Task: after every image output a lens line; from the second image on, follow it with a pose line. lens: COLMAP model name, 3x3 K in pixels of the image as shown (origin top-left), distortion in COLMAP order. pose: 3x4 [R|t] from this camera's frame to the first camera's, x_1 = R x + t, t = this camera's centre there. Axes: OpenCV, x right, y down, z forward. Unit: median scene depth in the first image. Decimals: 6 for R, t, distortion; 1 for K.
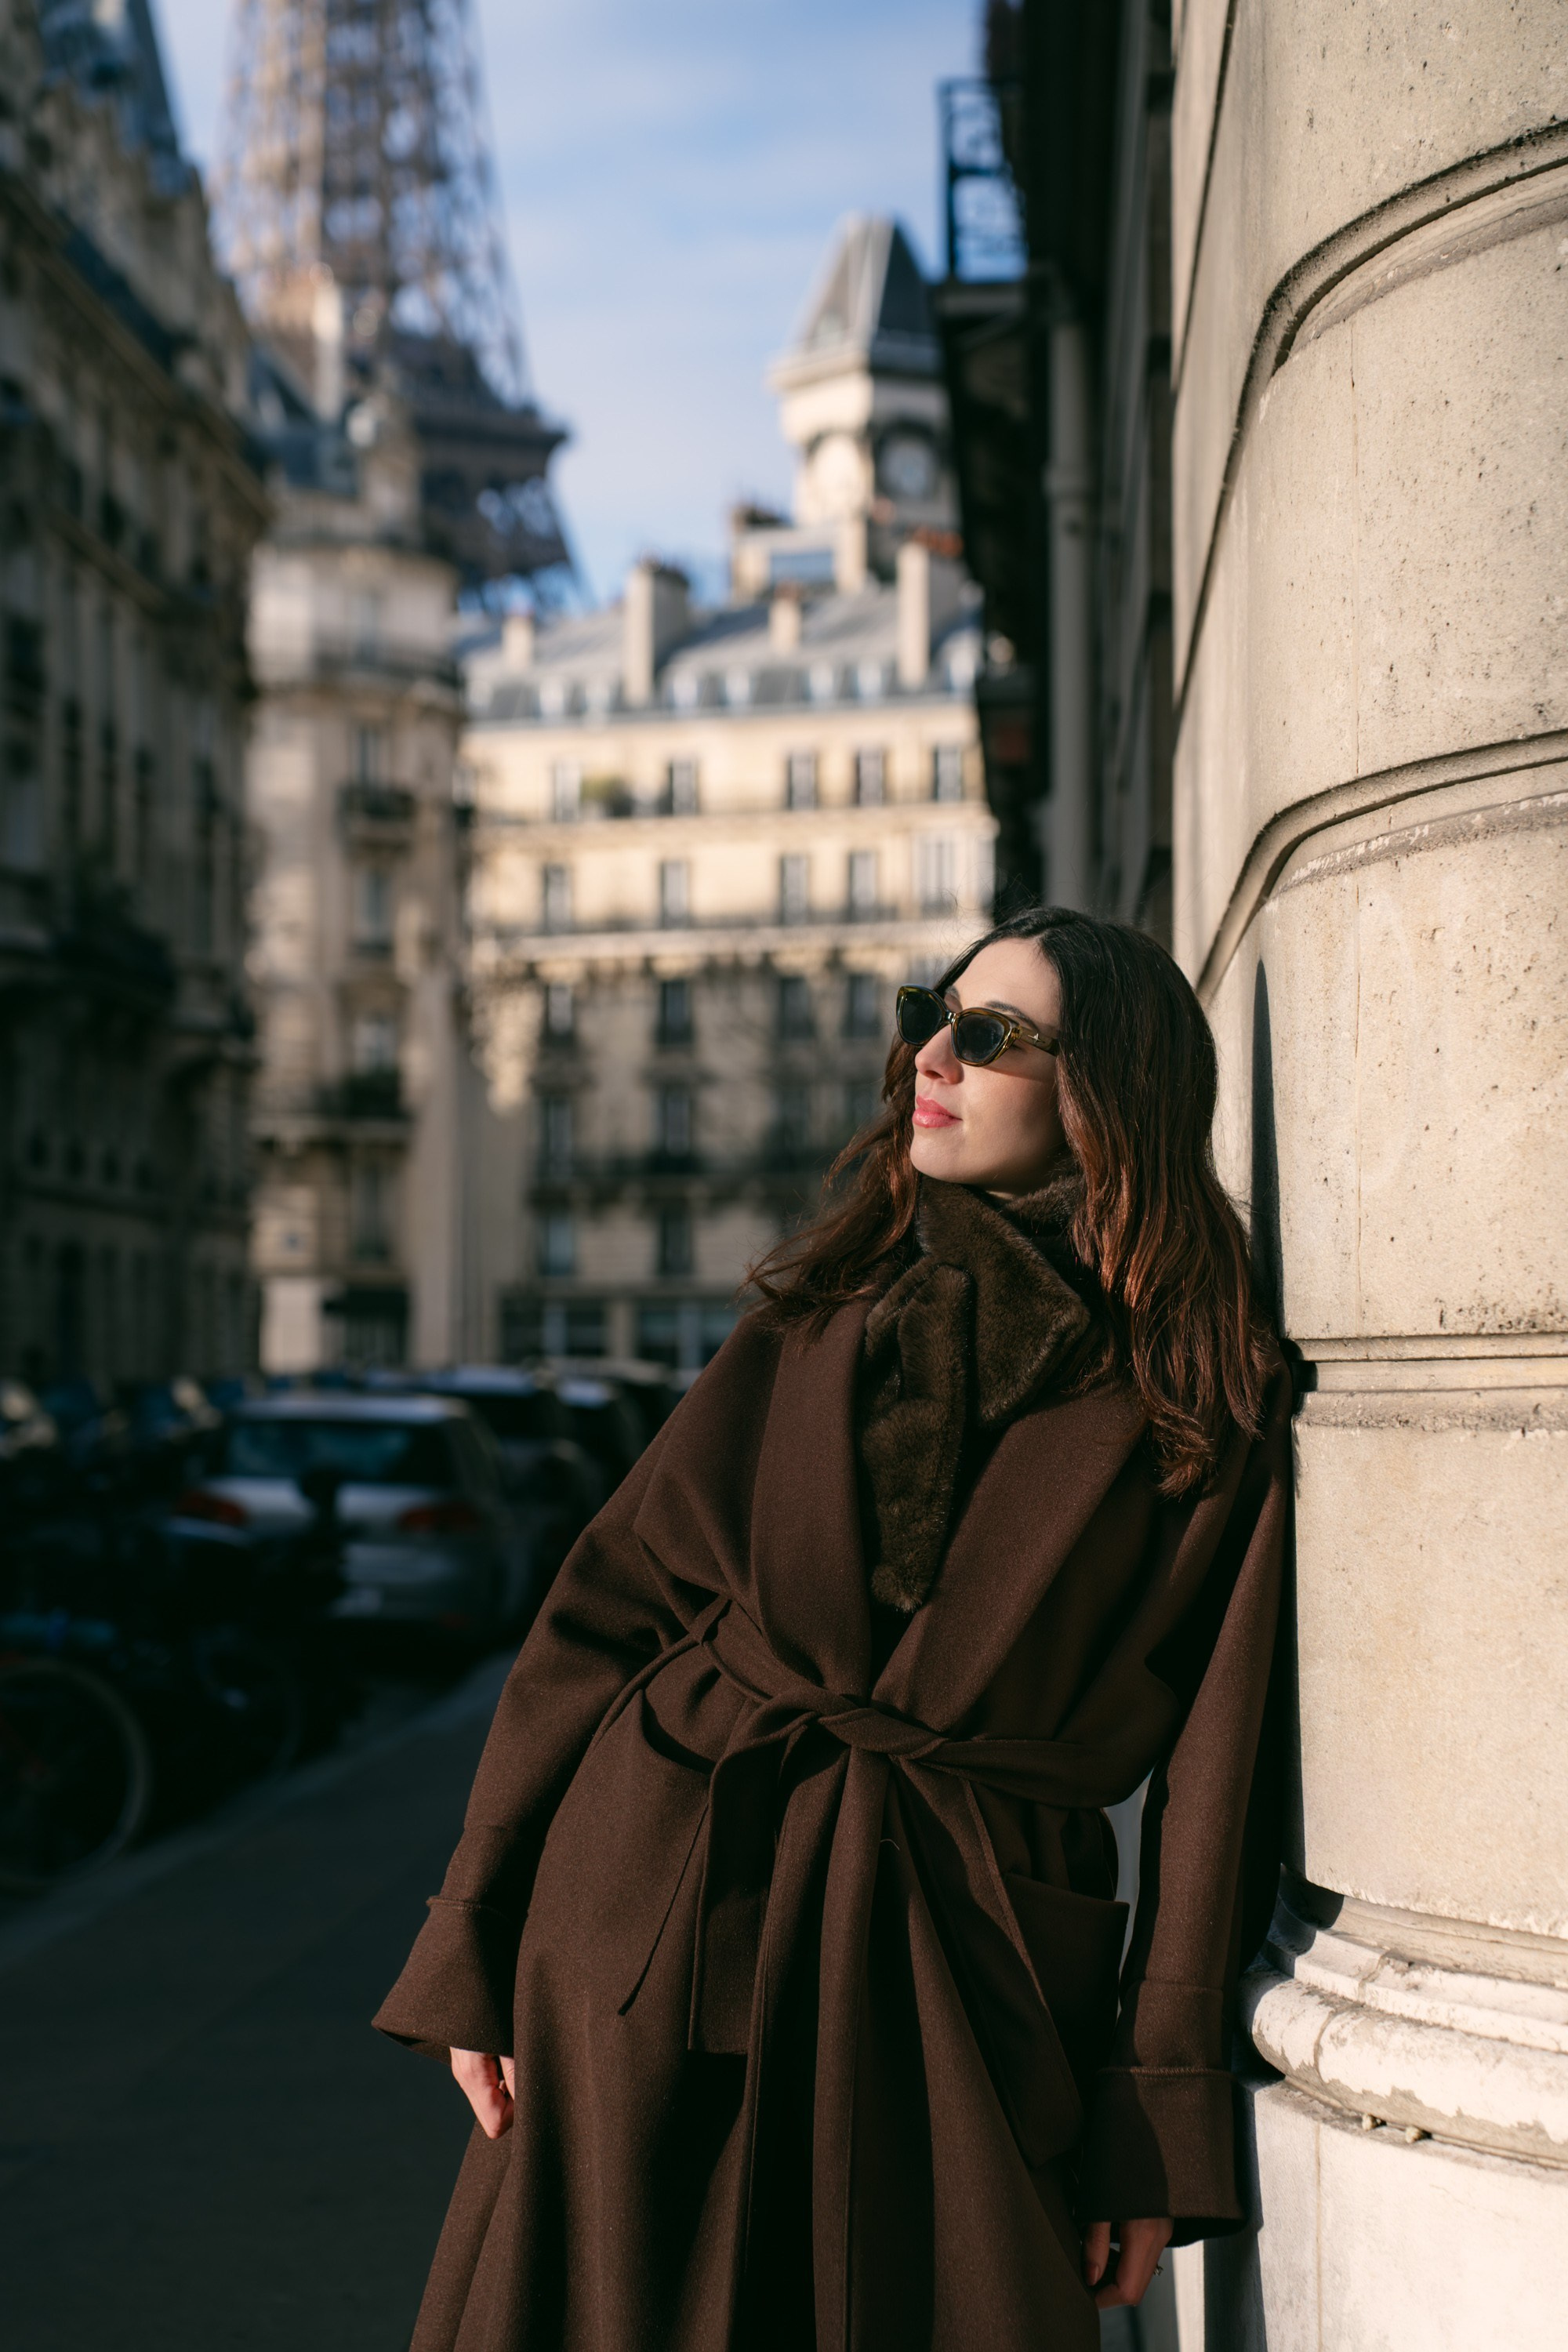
lens RADIAL K [[5085.1, 0, 734.0], [0, 5085.1, 1212.2], [0, 0, 1]] dist [0.256079, -0.151669]
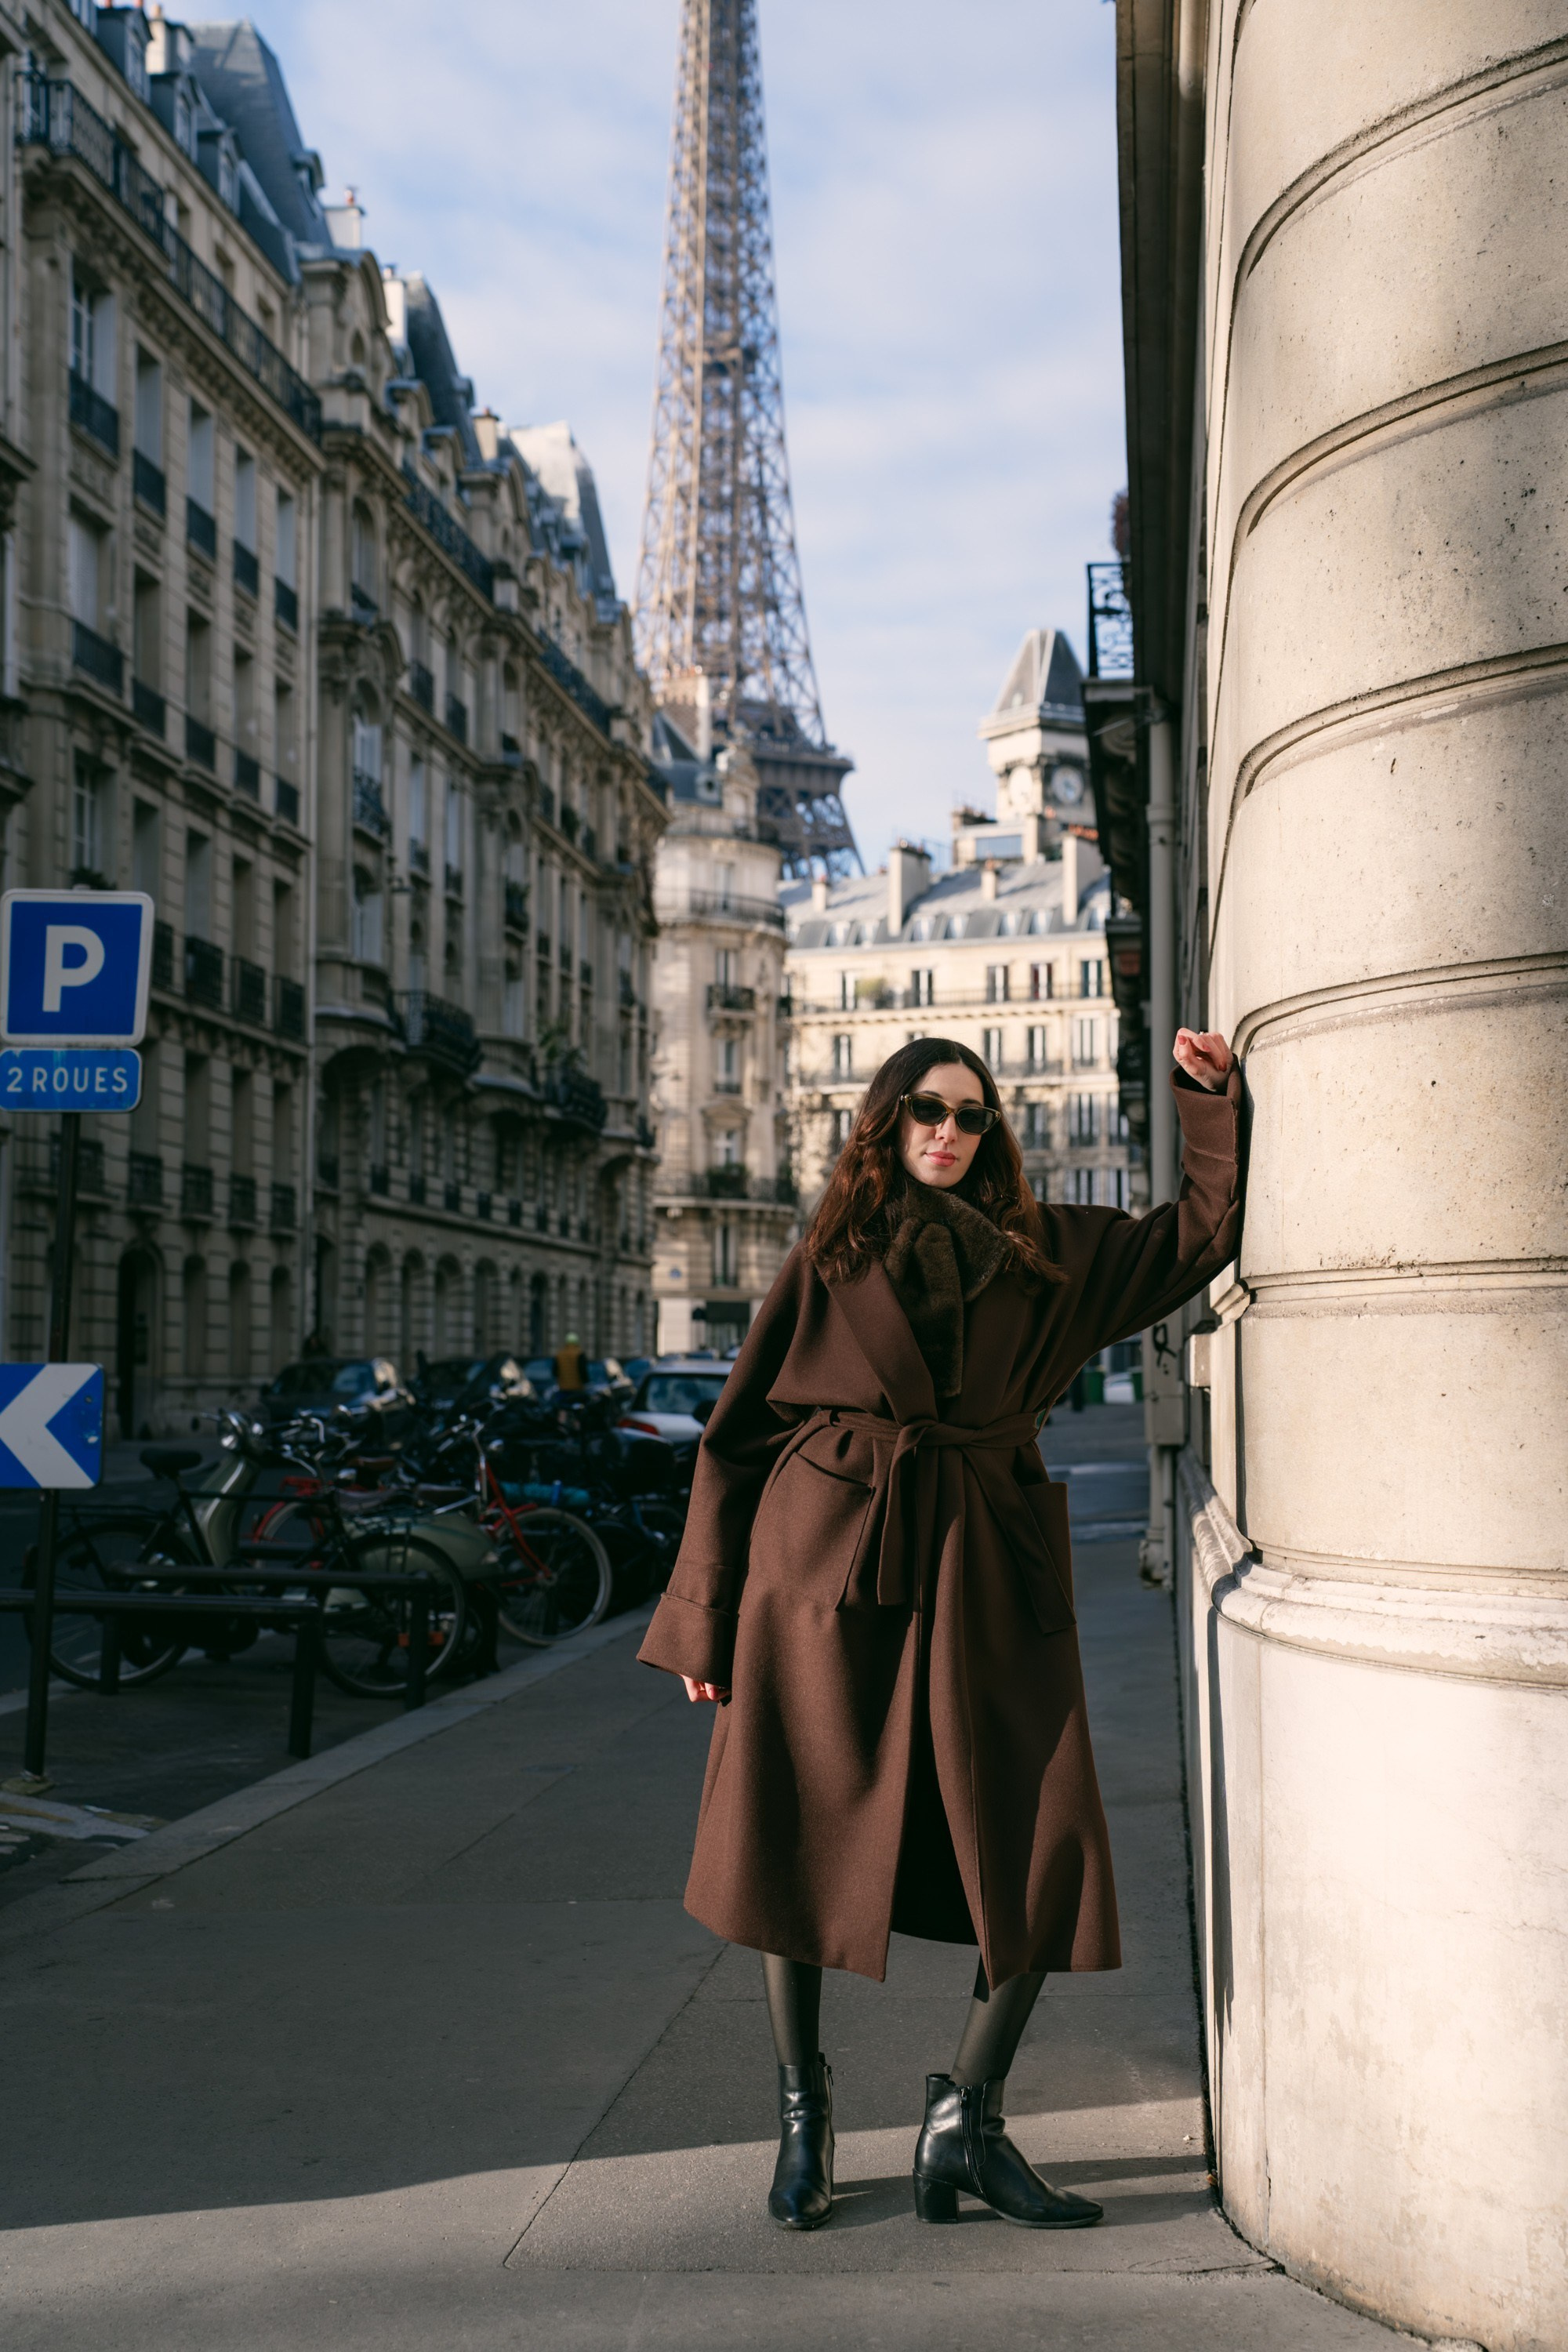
lens RADIAL K [[3258.5, 0, 784.0], [0, 3258.5, 1176.0], [0, 0, 1]] dist [0.107614, 0.035717]
pose [[0.998640, 0.003494, -0.052020, -0.000308], [-0.004803, 0.999675, -0.025053, 0.000681], [0.051916, 0.025269, 0.998332, -0.010996]]
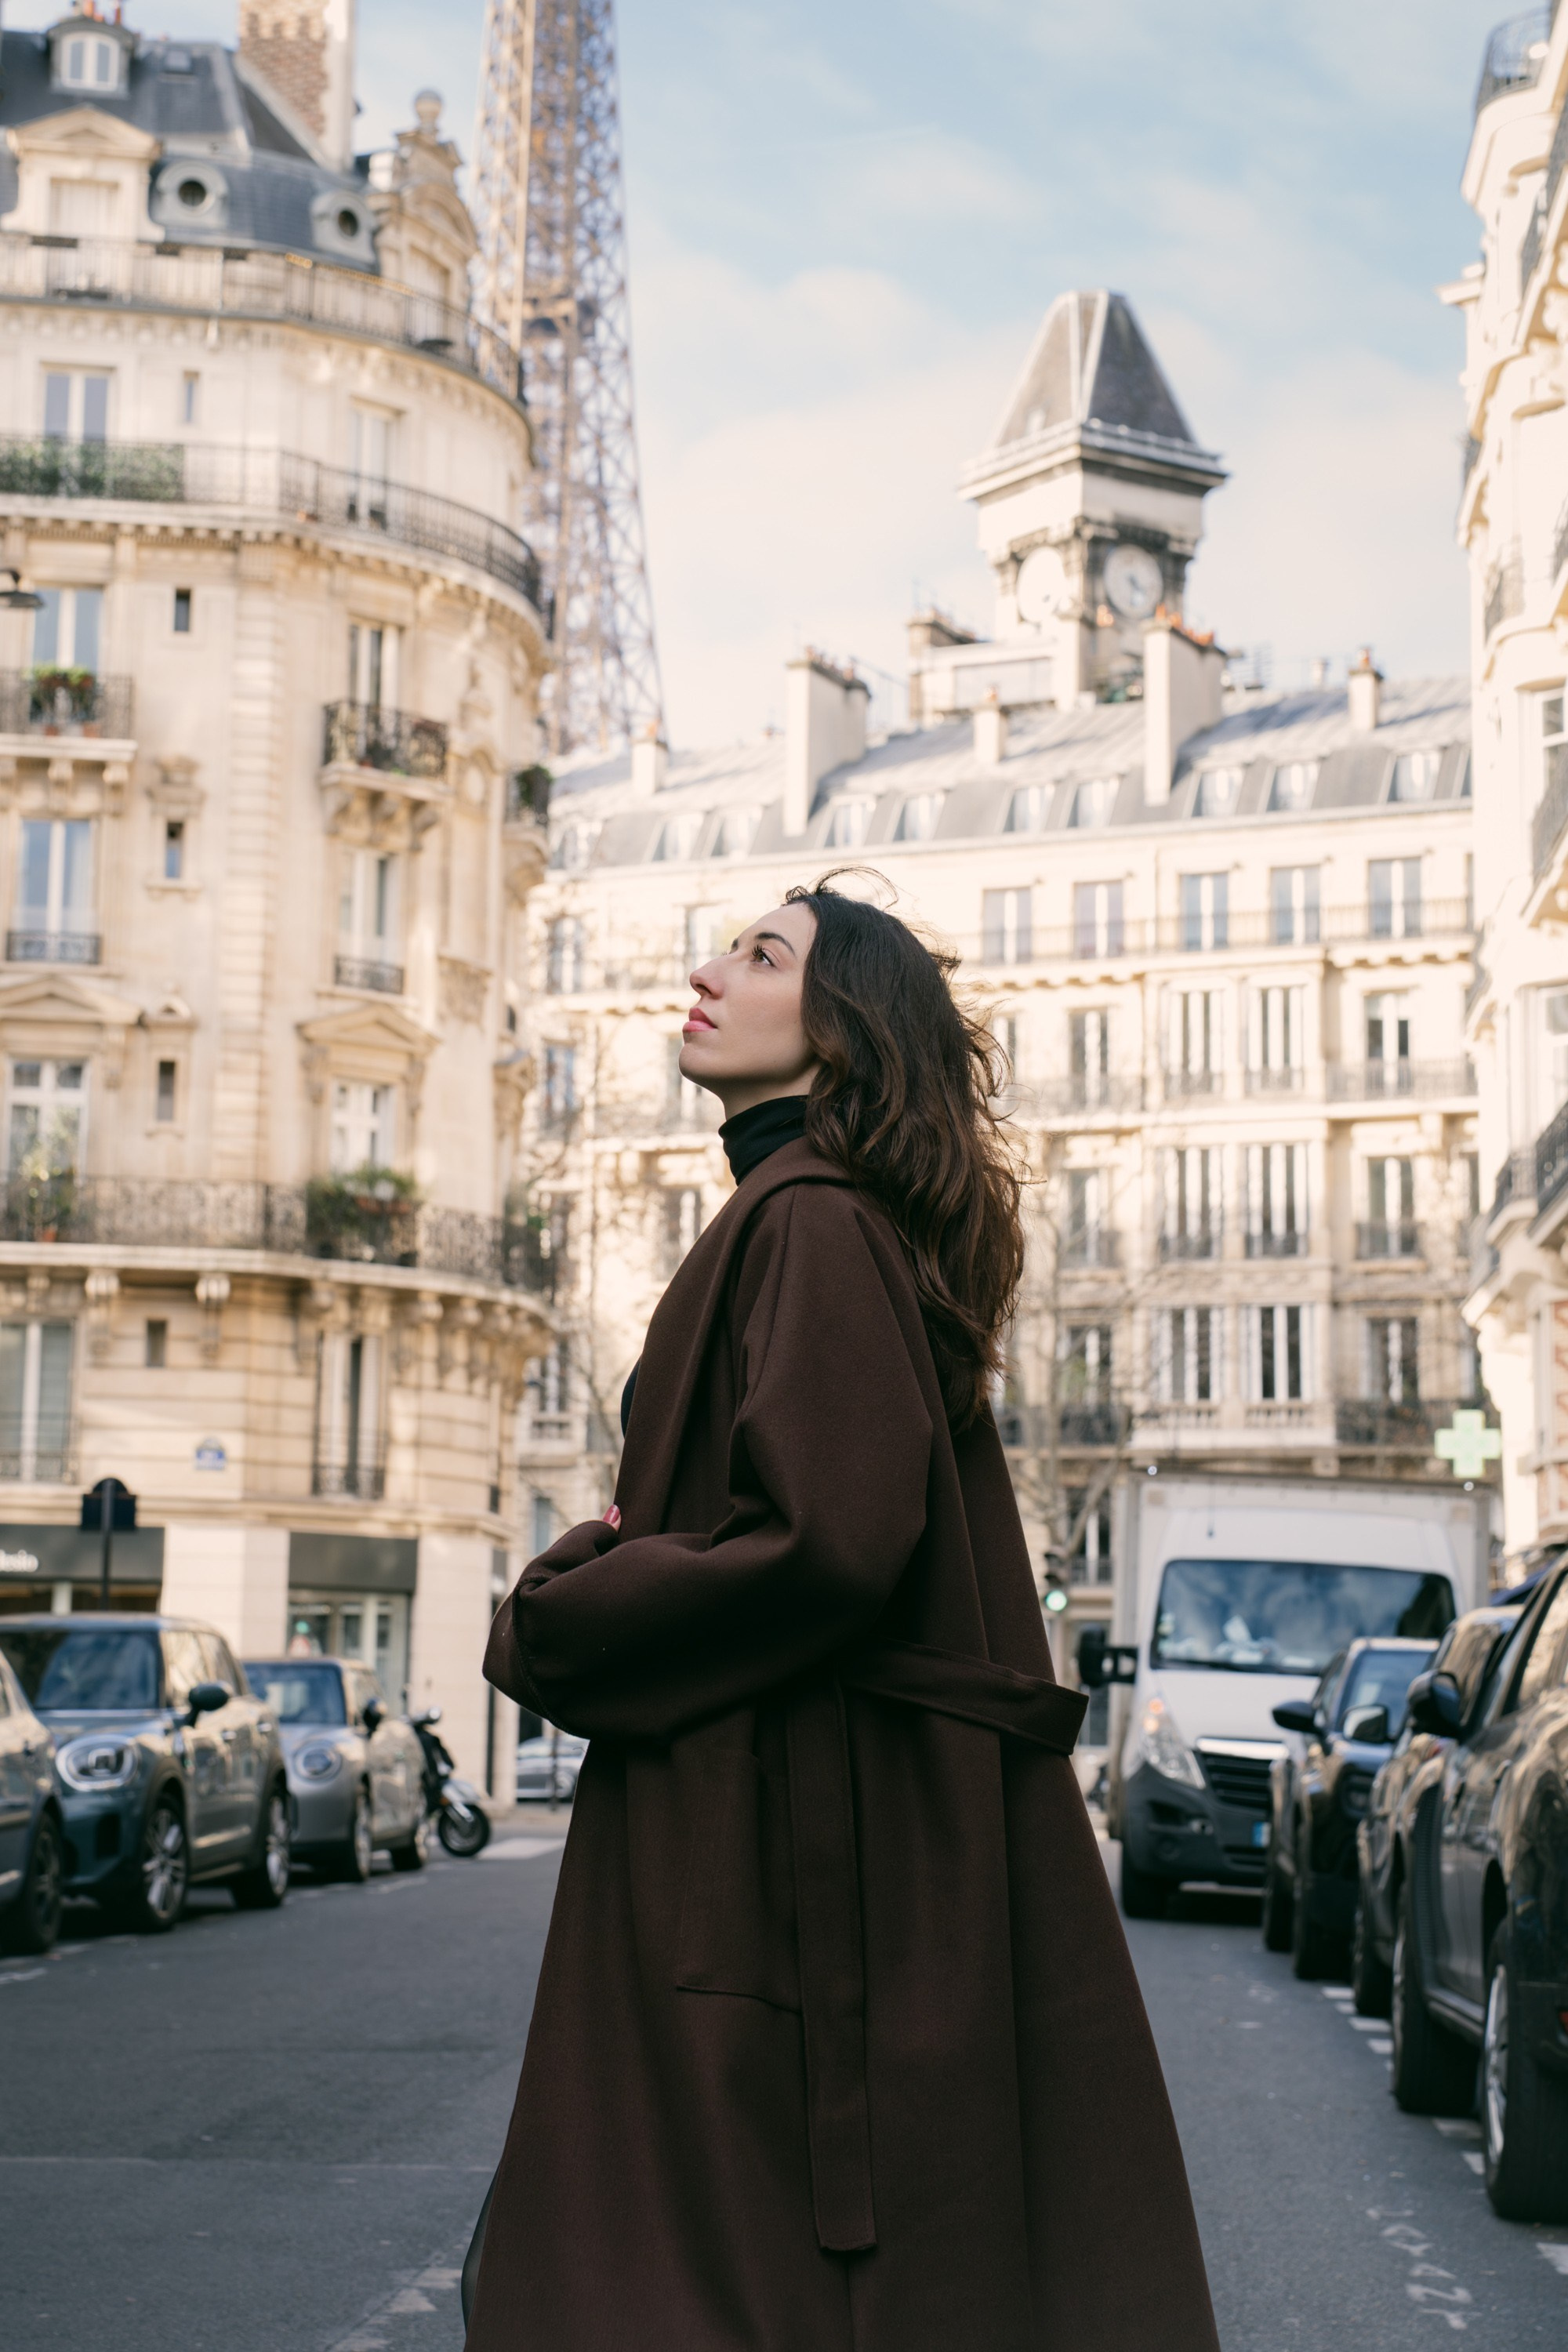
lens RADIAL K [[3655.9, 0, 676.1], [0, 3655.9, 1067.2], [0, 0, 1]] dist [0.174370, -0.004616]
pose [[0.998896, 0.015062, -0.044492, -0.014548], [-0.021400, 0.989109, -0.145622, 0.021864], [0.041814, 0.146414, 0.988339, 0.569045]]
